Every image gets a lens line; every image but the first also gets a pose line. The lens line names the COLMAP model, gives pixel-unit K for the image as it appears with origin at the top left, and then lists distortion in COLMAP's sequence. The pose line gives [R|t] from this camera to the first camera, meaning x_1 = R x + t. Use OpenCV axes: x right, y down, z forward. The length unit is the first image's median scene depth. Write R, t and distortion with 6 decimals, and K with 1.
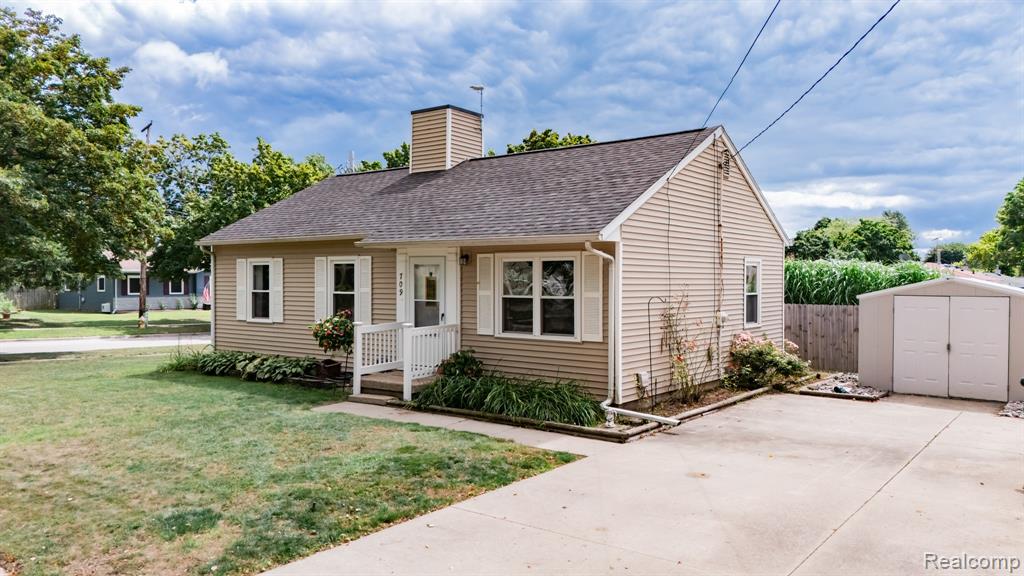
lens RADIAL K [[751.1, 0, 512.0], [0, 751.1, 288.0], [0, 0, 1]] dist [0.048973, -0.000848]
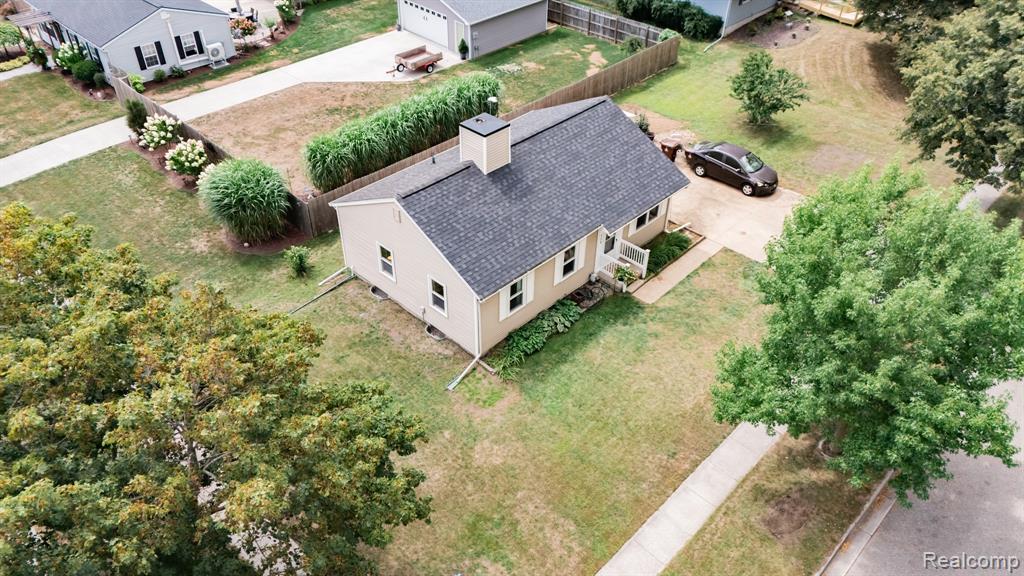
lens RADIAL K [[751.1, 0, 512.0], [0, 751.1, 288.0], [0, 0, 1]] dist [0.048973, -0.000848]
pose [[0.098133, -0.618399, 0.779713, -1.658371], [0.003791, 0.783722, 0.621101, -1.048273], [-0.995166, -0.057994, 0.079253, 0.967025]]
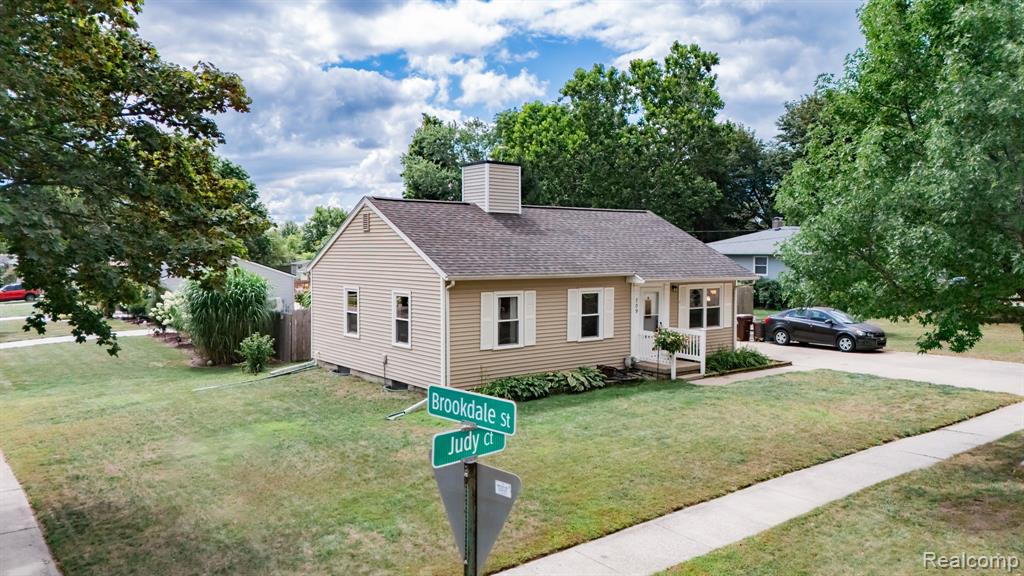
lens RADIAL K [[751.1, 0, 512.0], [0, 751.1, 288.0], [0, 0, 1]] dist [0.048973, -0.000848]
pose [[0.239778, -0.043240, 0.969864, -1.531786], [0.013896, 0.999058, 0.041106, -0.097372], [-0.970728, 0.003621, 0.240153, 0.792303]]
